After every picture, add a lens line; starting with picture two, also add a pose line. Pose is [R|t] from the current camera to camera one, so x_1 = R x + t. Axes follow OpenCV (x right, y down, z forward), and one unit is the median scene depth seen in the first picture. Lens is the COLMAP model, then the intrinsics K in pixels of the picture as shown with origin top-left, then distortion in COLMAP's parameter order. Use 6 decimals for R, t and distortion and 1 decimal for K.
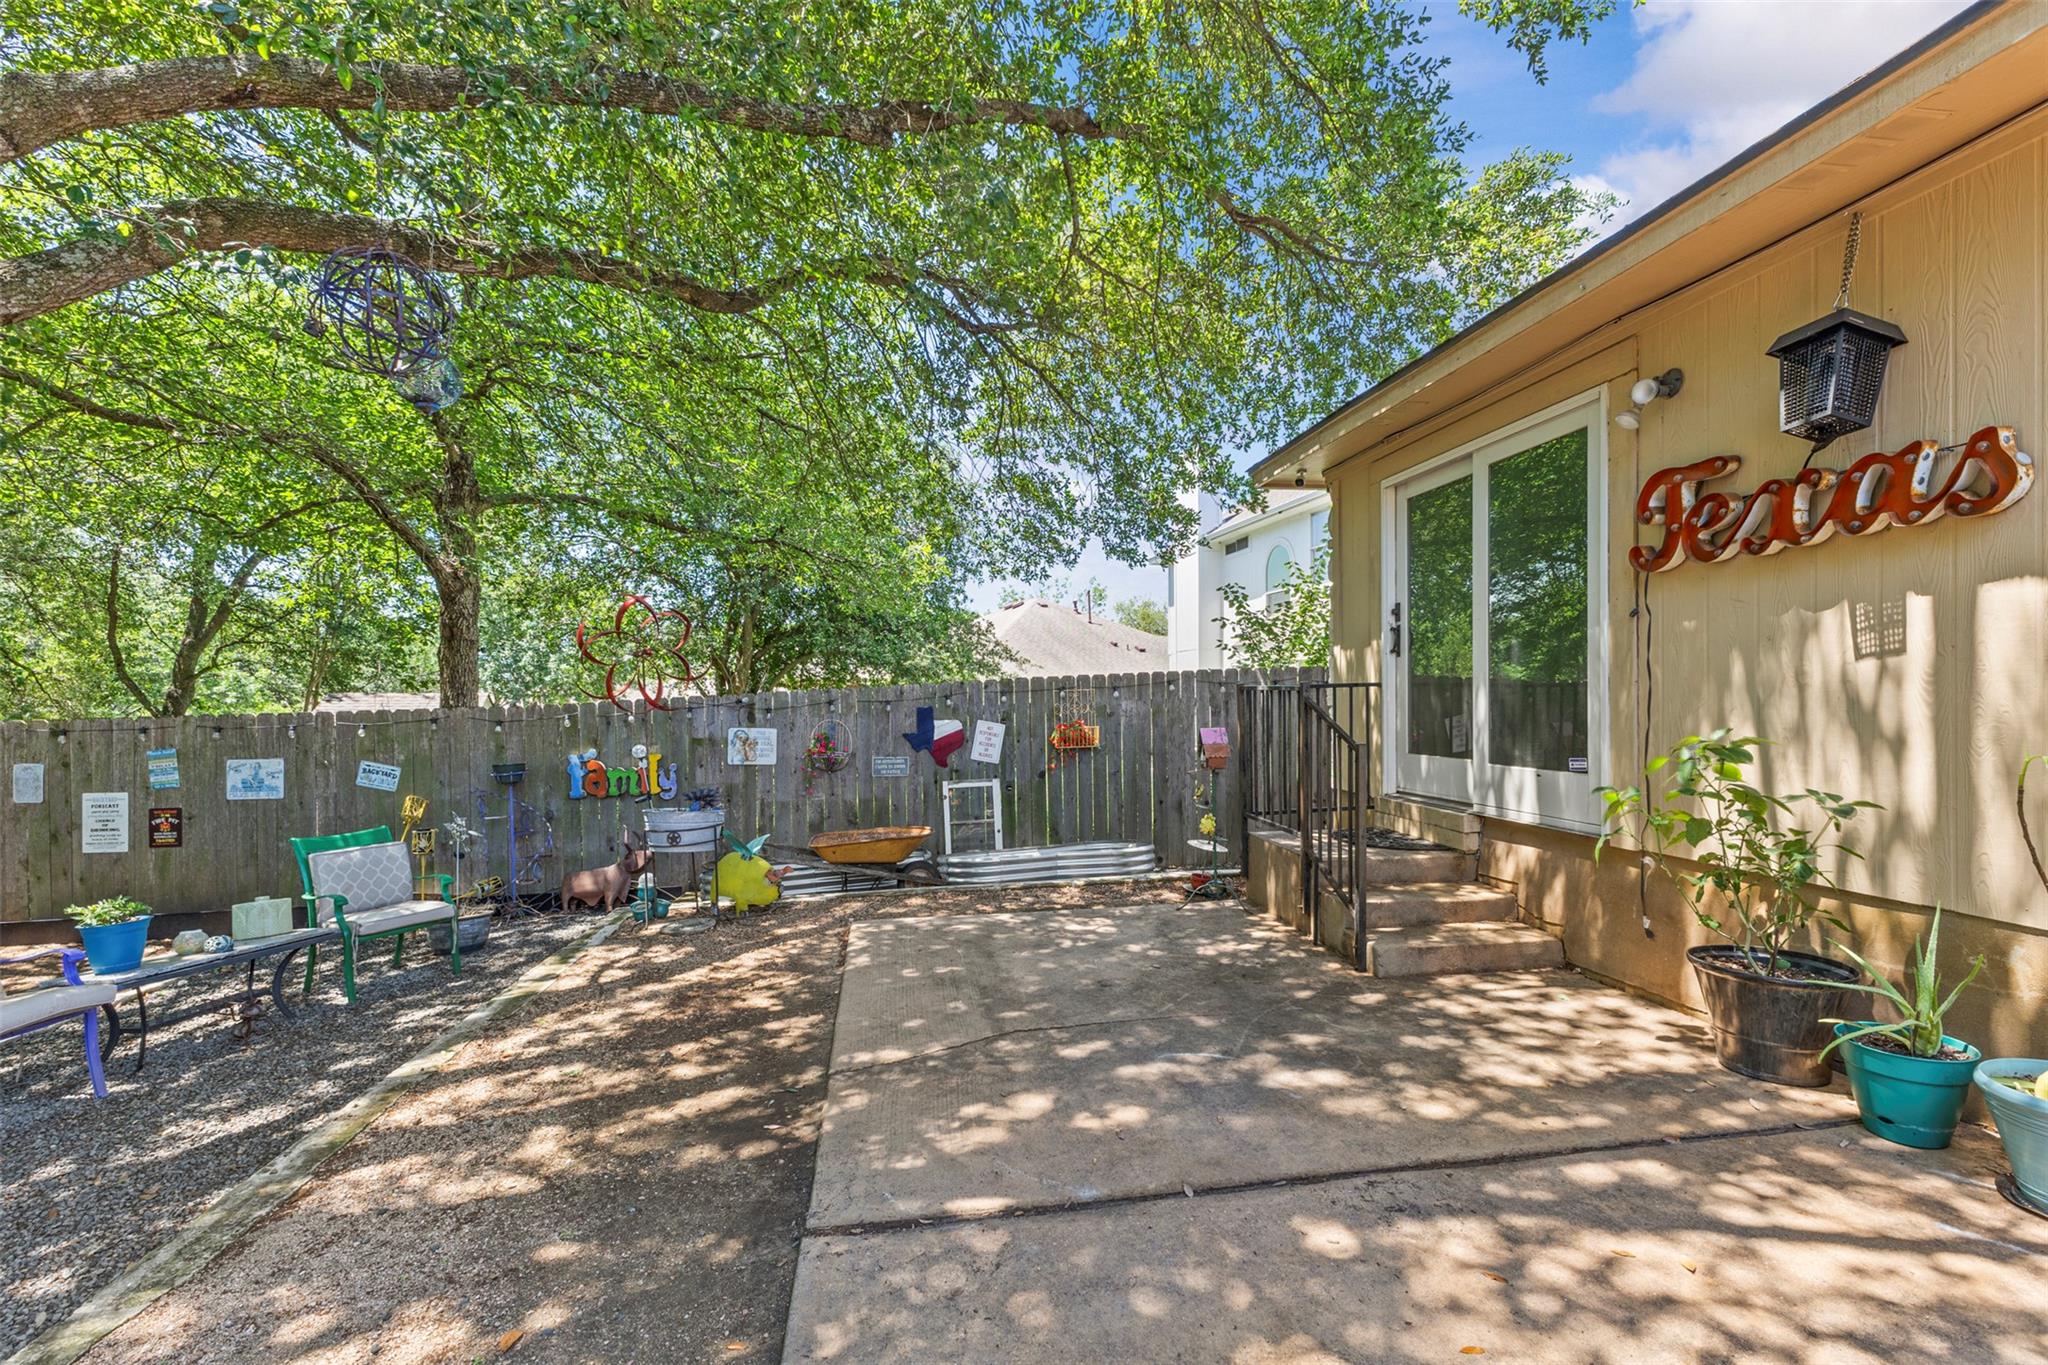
lens RADIAL K [[889.2, 0, 1015.2], [0, 889.2, 715.3], [0, 0, 1]] dist [0.013442, -0.001830]
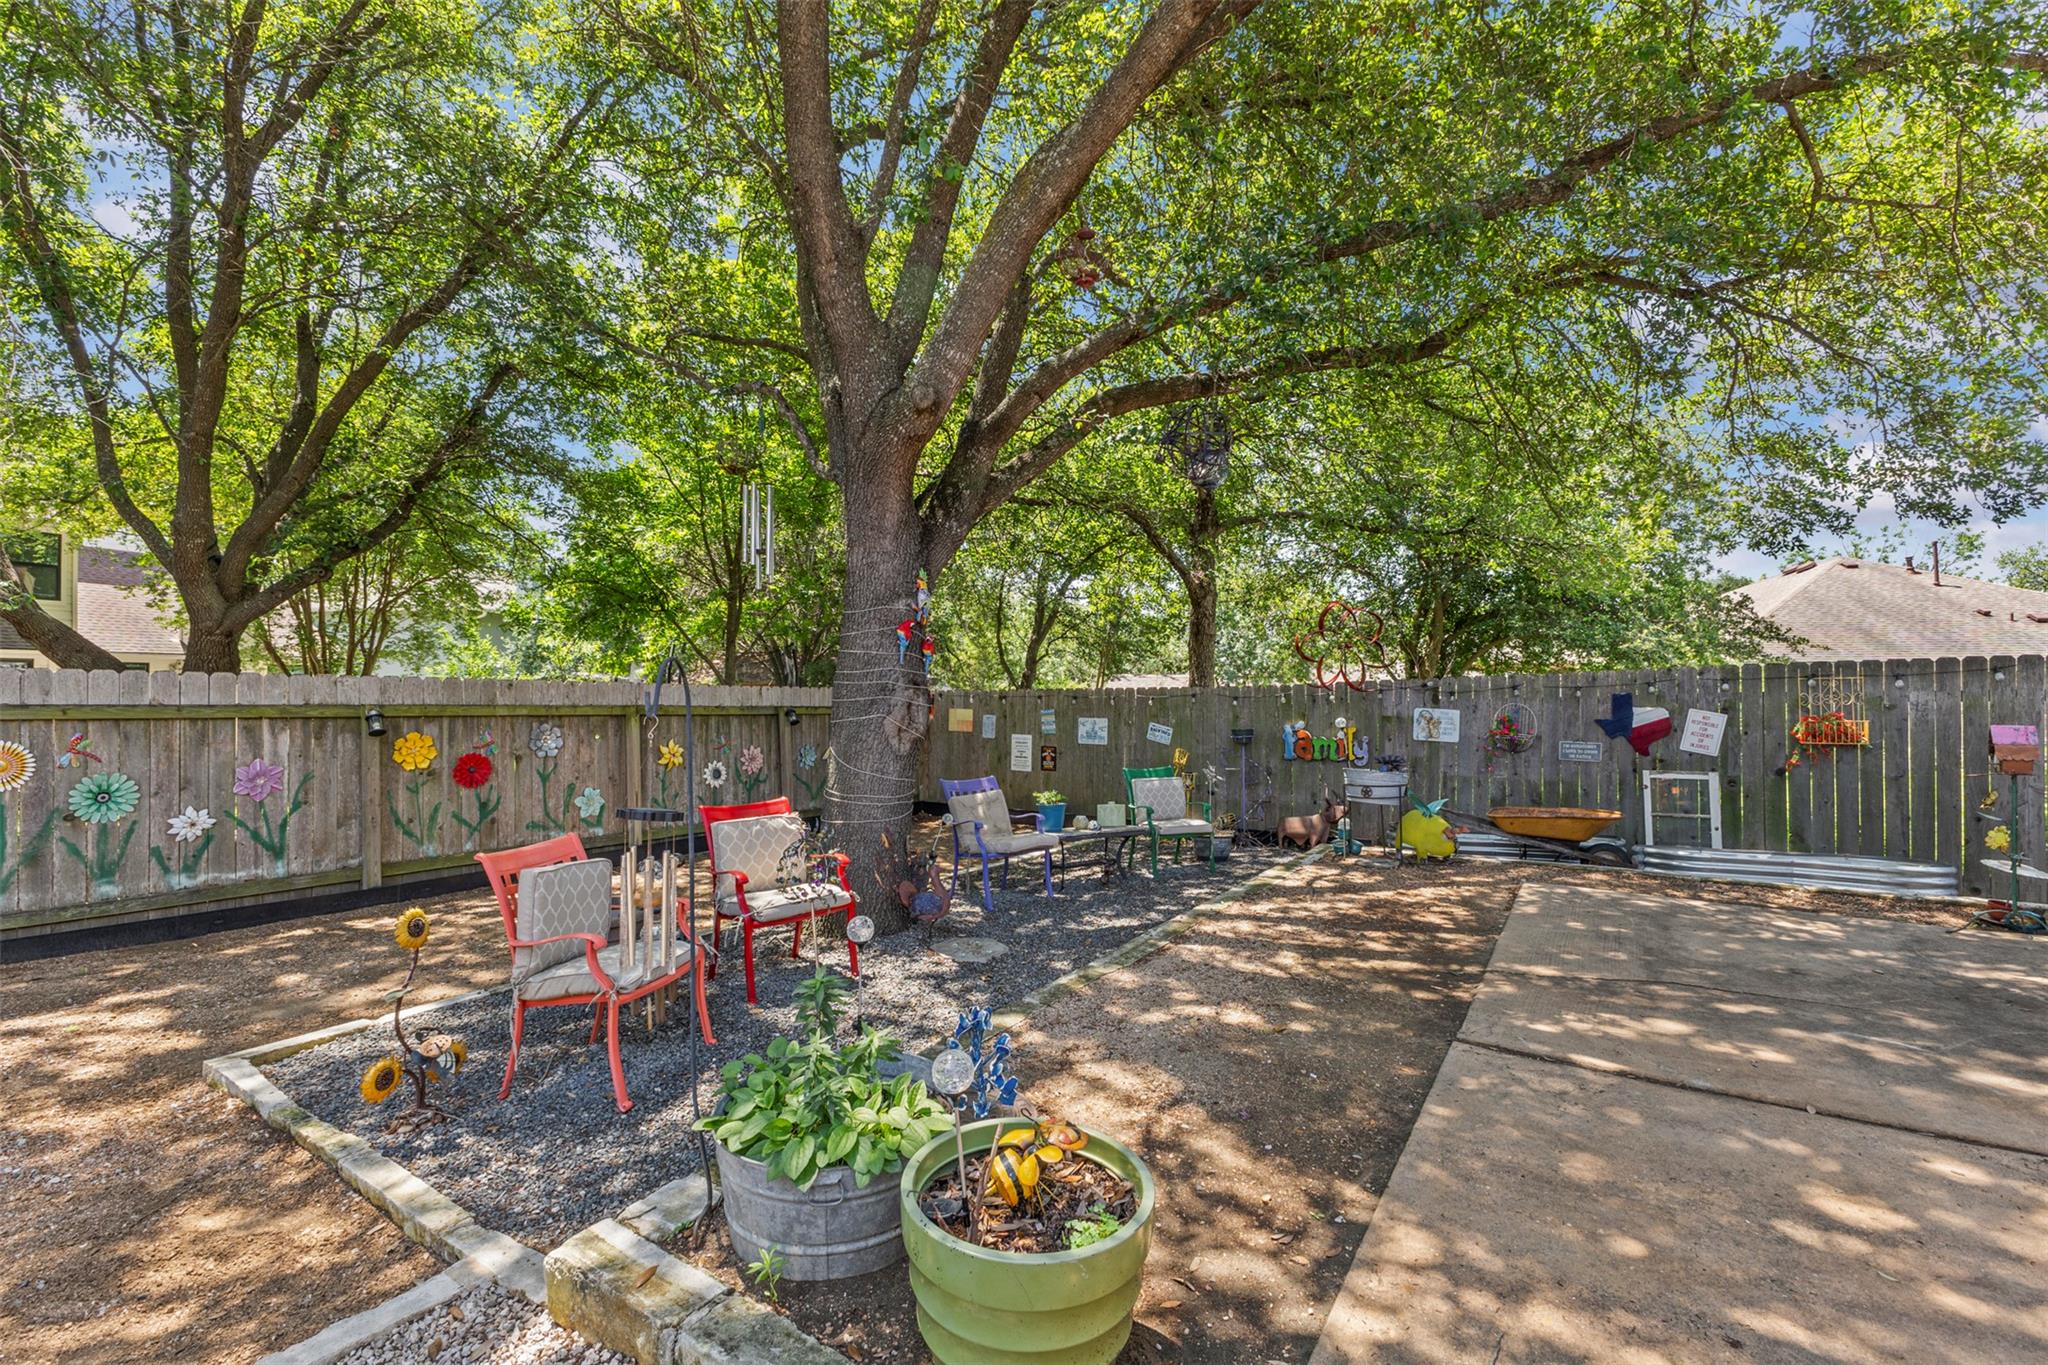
lens RADIAL K [[889.2, 0, 1023.8], [0, 889.2, 667.9], [0, 0, 1]] dist [0.013442, -0.001830]
pose [[0.745217, 0.003017, -0.666815, 0.068537], [-0.025560, 0.999384, -0.024044, 0.003056], [0.666332, 0.034962, 0.744835, -0.193399]]
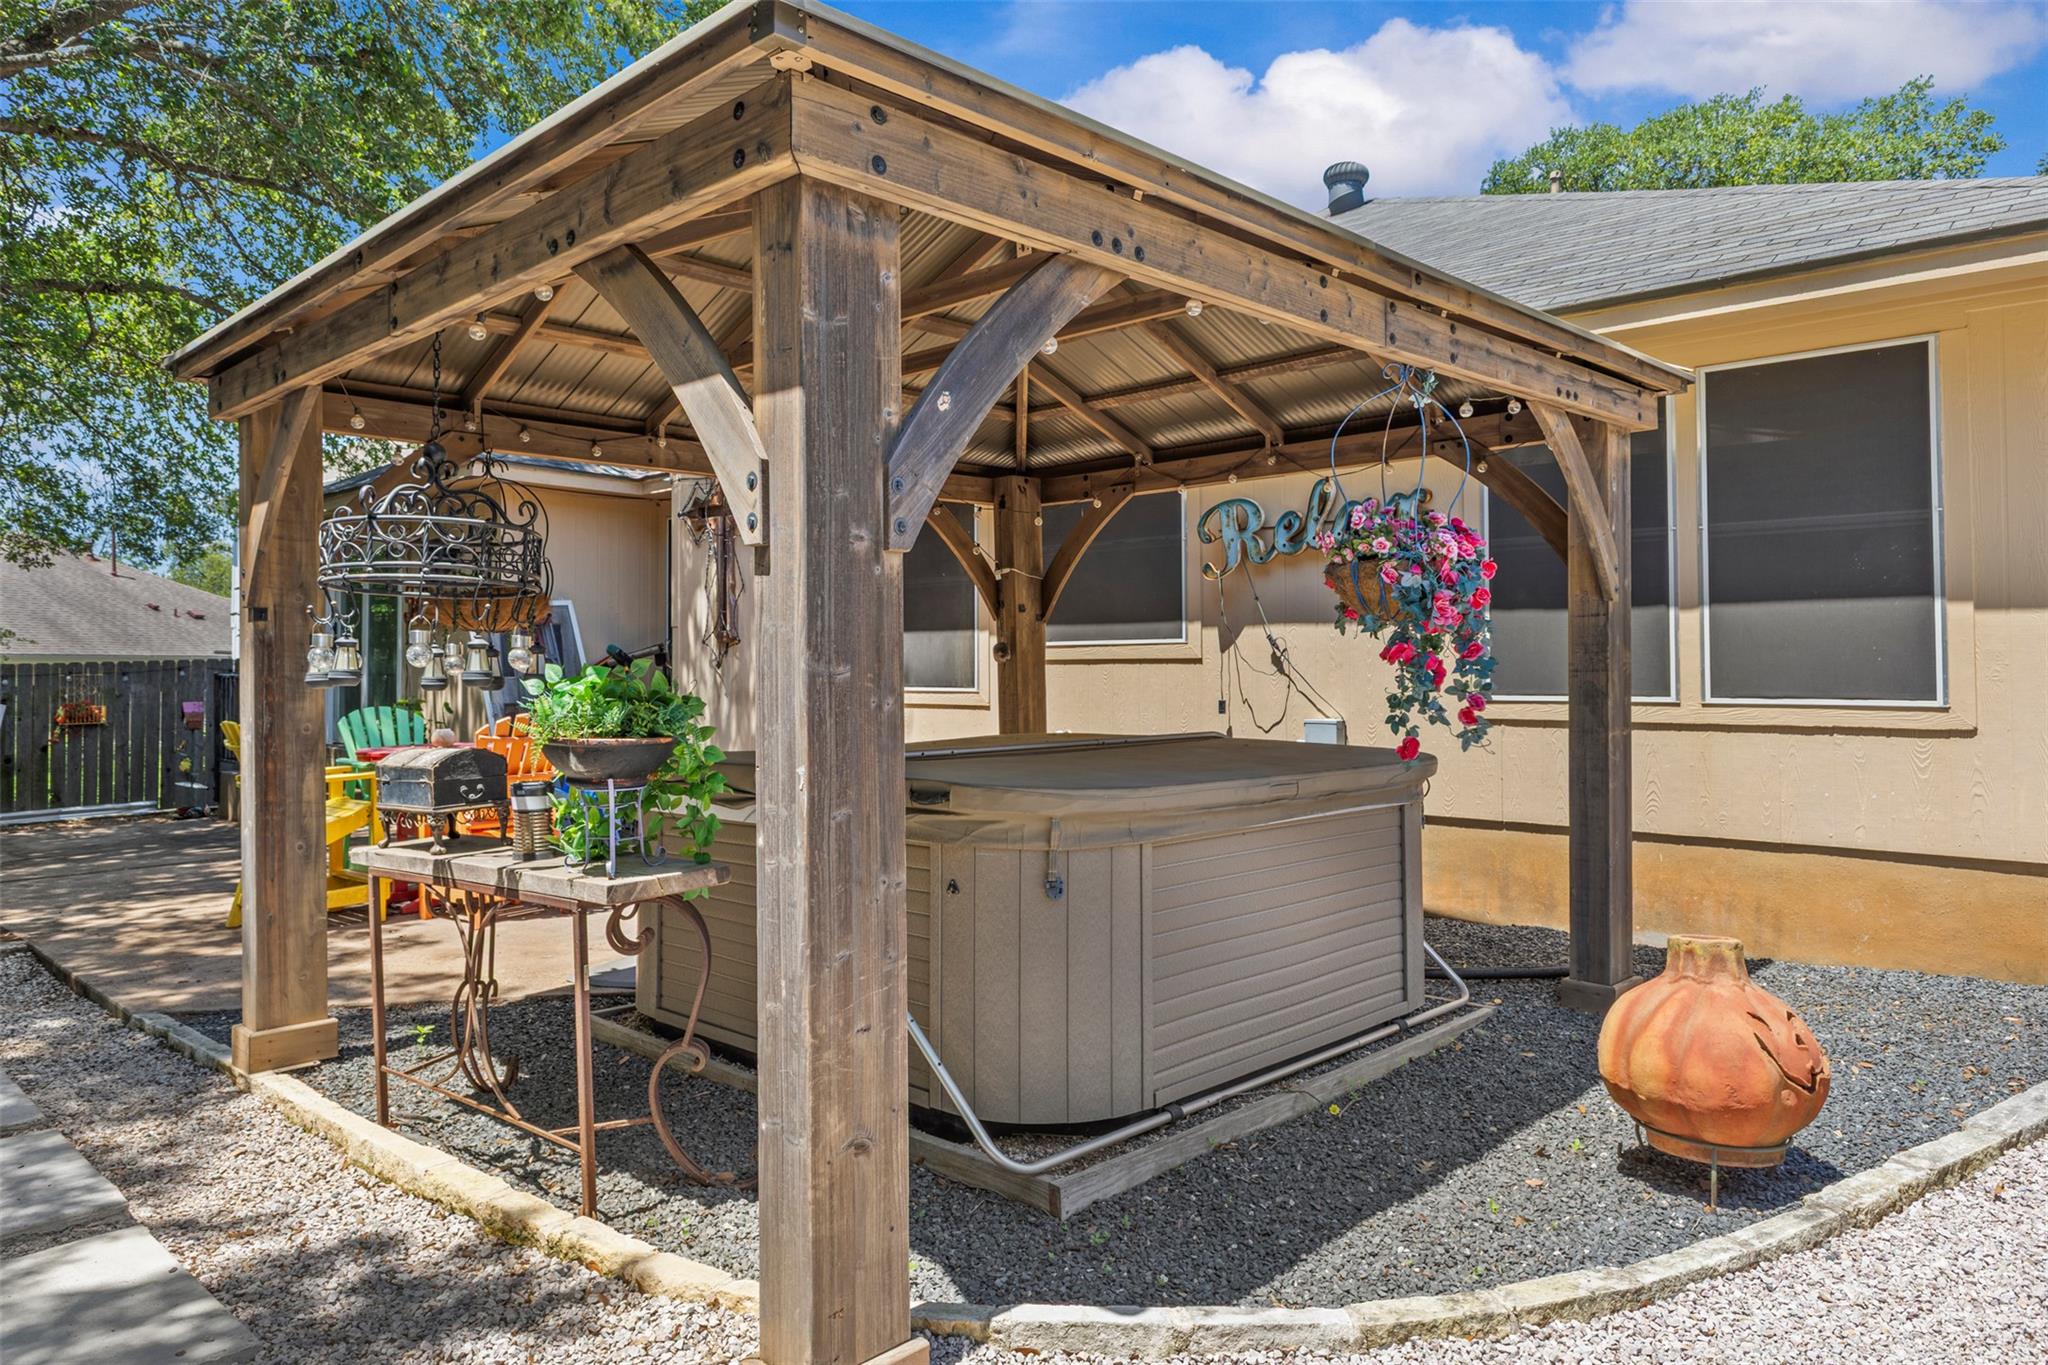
lens RADIAL K [[1342.0, 0, 1045.0], [0, 1342.0, 653.8], [0, 0, 1]] dist [0.011094, -0.002950]
pose [[0.777461, 0.020966, 0.628582, -0.067265], [0.006251, 0.999137, -0.041056, 0.026491], [-0.628901, 0.035849, 0.776659, -1.243655]]
